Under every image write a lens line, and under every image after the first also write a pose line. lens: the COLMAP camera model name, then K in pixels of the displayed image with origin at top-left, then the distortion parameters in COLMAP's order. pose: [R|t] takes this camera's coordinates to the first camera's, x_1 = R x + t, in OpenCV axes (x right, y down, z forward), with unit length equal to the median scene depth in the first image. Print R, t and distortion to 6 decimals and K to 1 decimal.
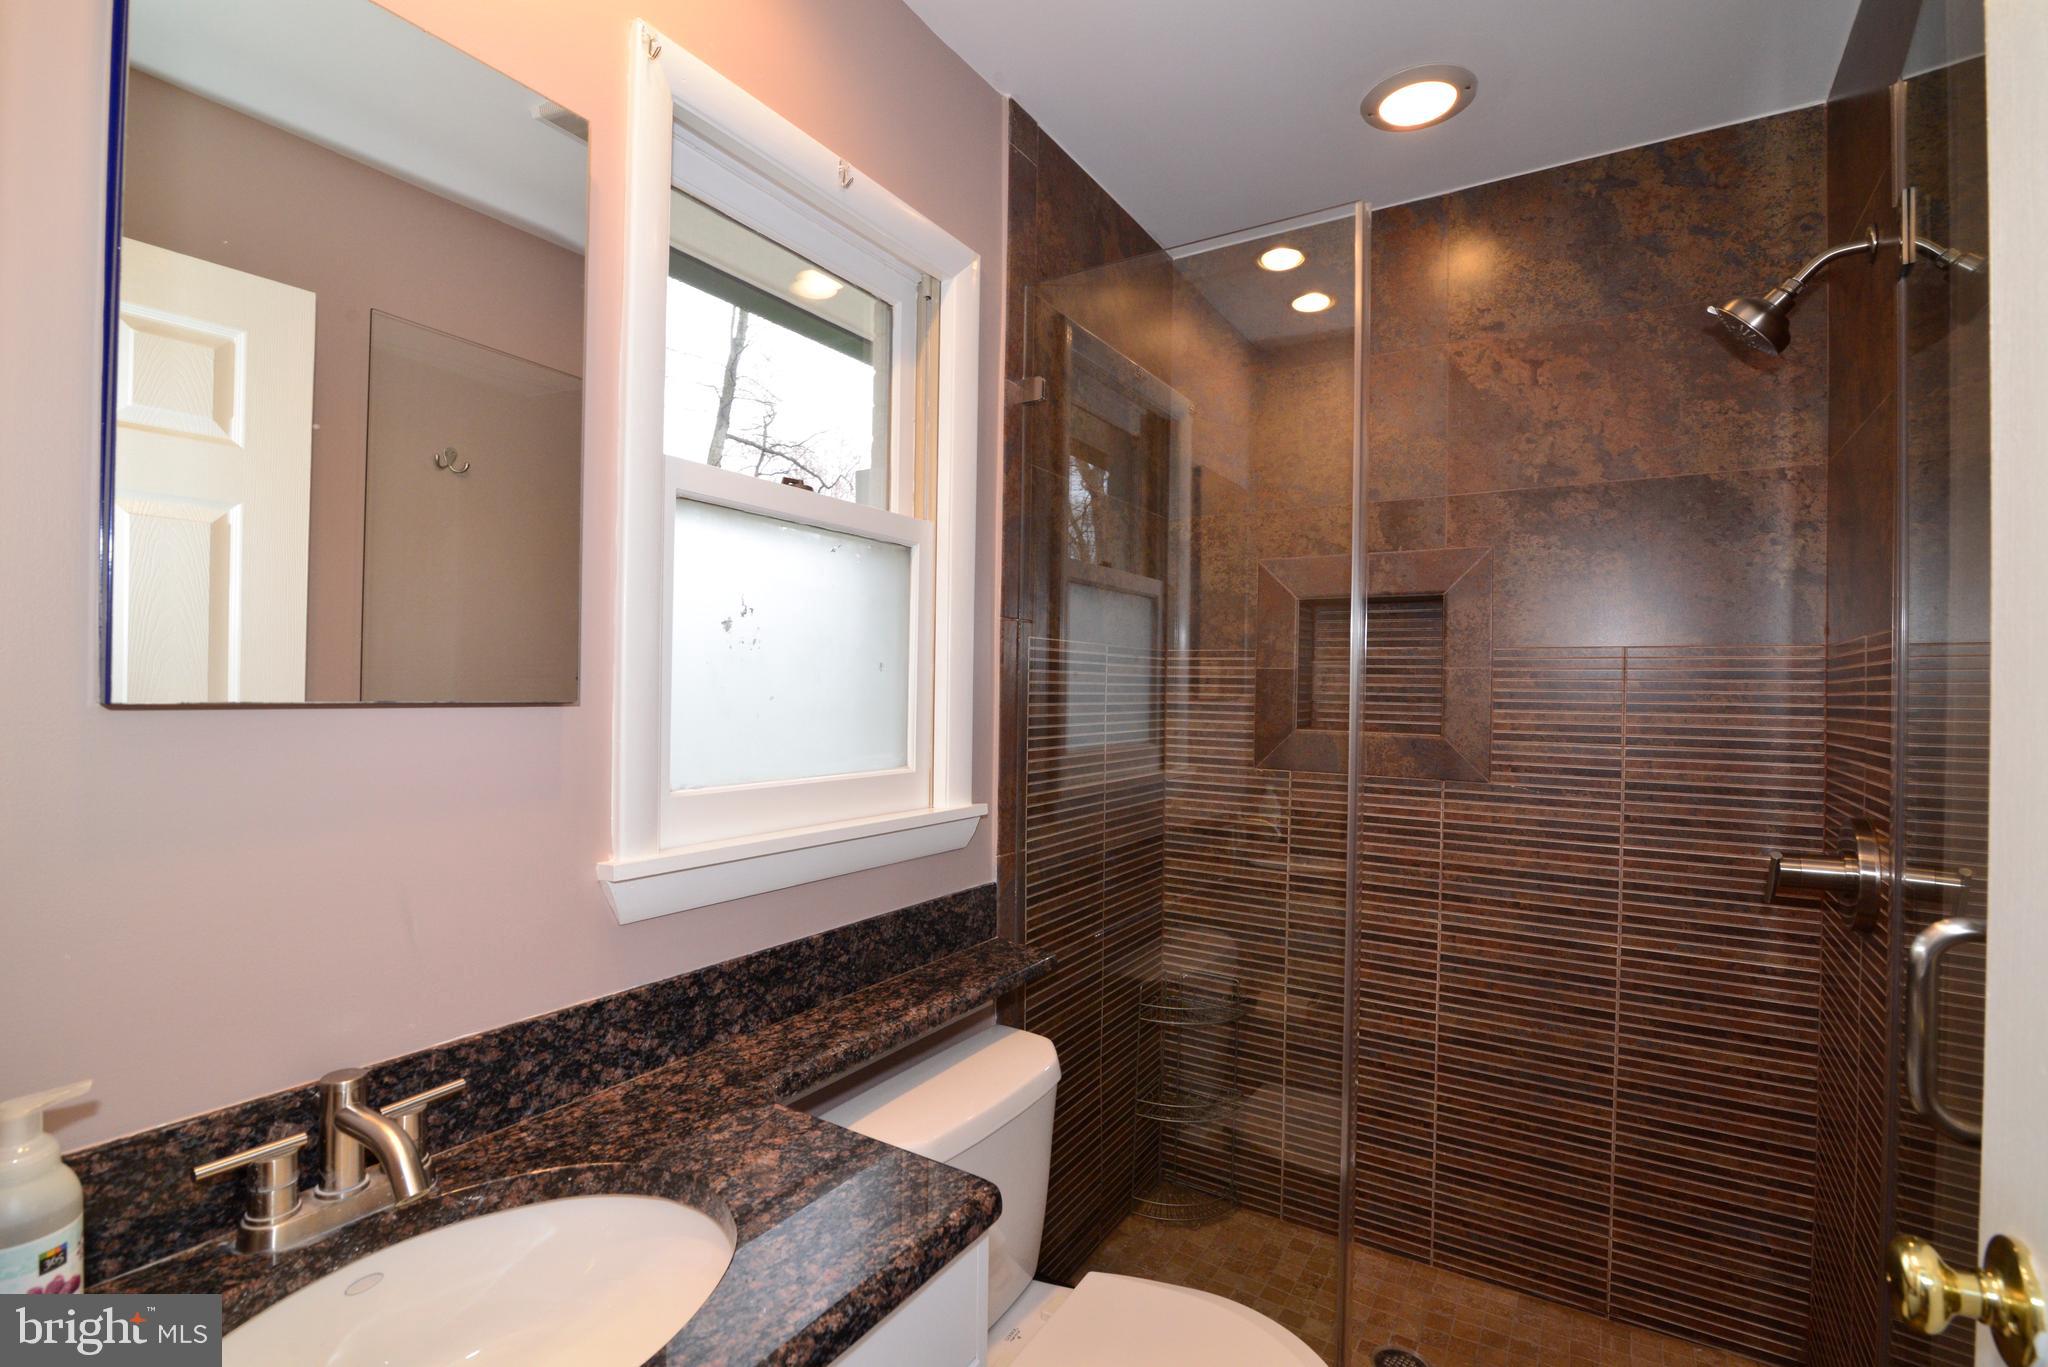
lens RADIAL K [[931.1, 0, 1015.0], [0, 931.1, 692.8], [0, 0, 1]] dist [-0.017625, -0.000299]
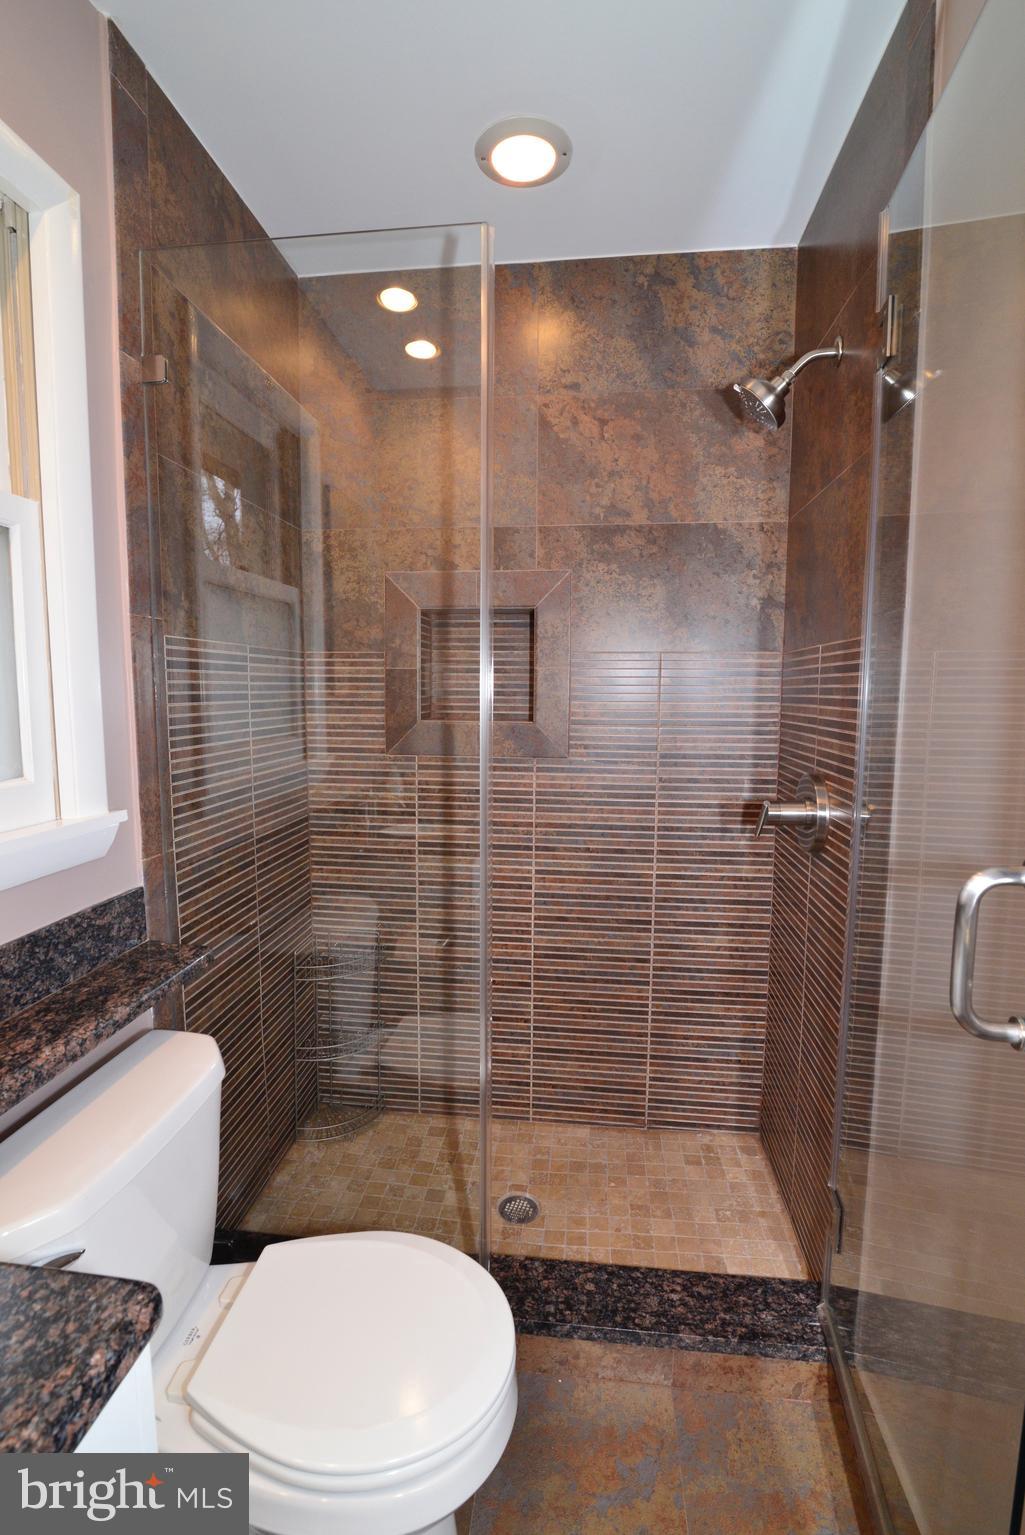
lens RADIAL K [[697.9, 0, 504.4], [0, 697.9, 764.2], [0, 0, 1]] dist [-0.017625, -0.000299]
pose [[0.898507, -0.057327, 0.435199, 0.010711], [0.010424, 0.993942, 0.109407, -0.001497], [-0.438835, -0.093766, 0.893662, 0.179598]]
